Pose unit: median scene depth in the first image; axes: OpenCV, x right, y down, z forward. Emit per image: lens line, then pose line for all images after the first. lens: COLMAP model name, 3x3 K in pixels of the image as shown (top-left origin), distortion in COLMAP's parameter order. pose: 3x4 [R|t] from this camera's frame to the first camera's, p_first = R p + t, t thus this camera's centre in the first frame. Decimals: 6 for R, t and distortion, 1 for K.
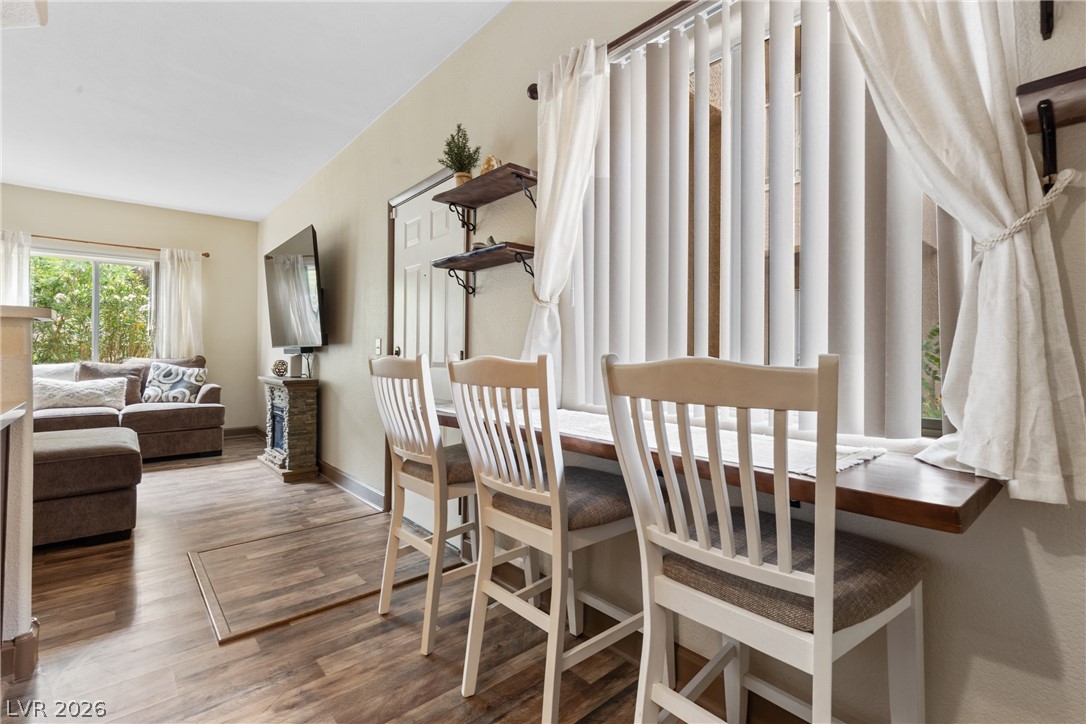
lens RADIAL K [[486.4, 0, 534.4], [0, 486.4, 341.7], [0, 0, 1]] dist [0.010510, -0.000872]
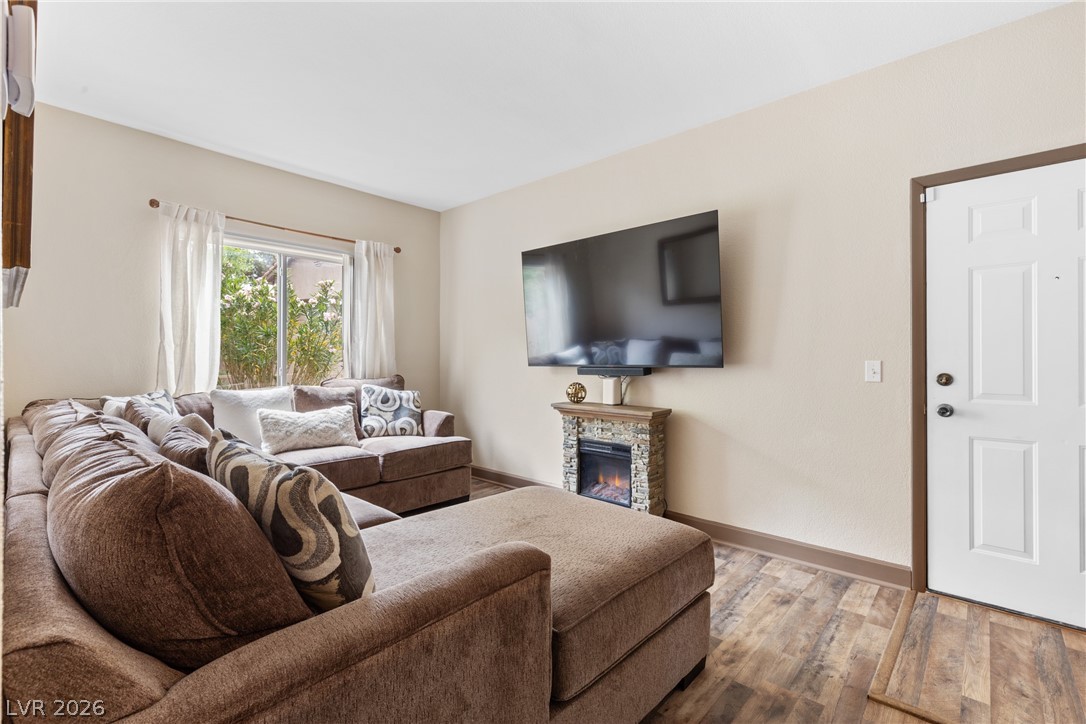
lens RADIAL K [[486.4, 0, 548.3], [0, 486.4, 353.3], [0, 0, 1]] dist [0.010510, -0.000872]
pose [[0.993775, 0.000835, 0.111401, -0.669621], [-0.001633, 0.999974, 0.007066, -0.016112], [-0.111392, -0.007204, 0.993750, 0.222862]]
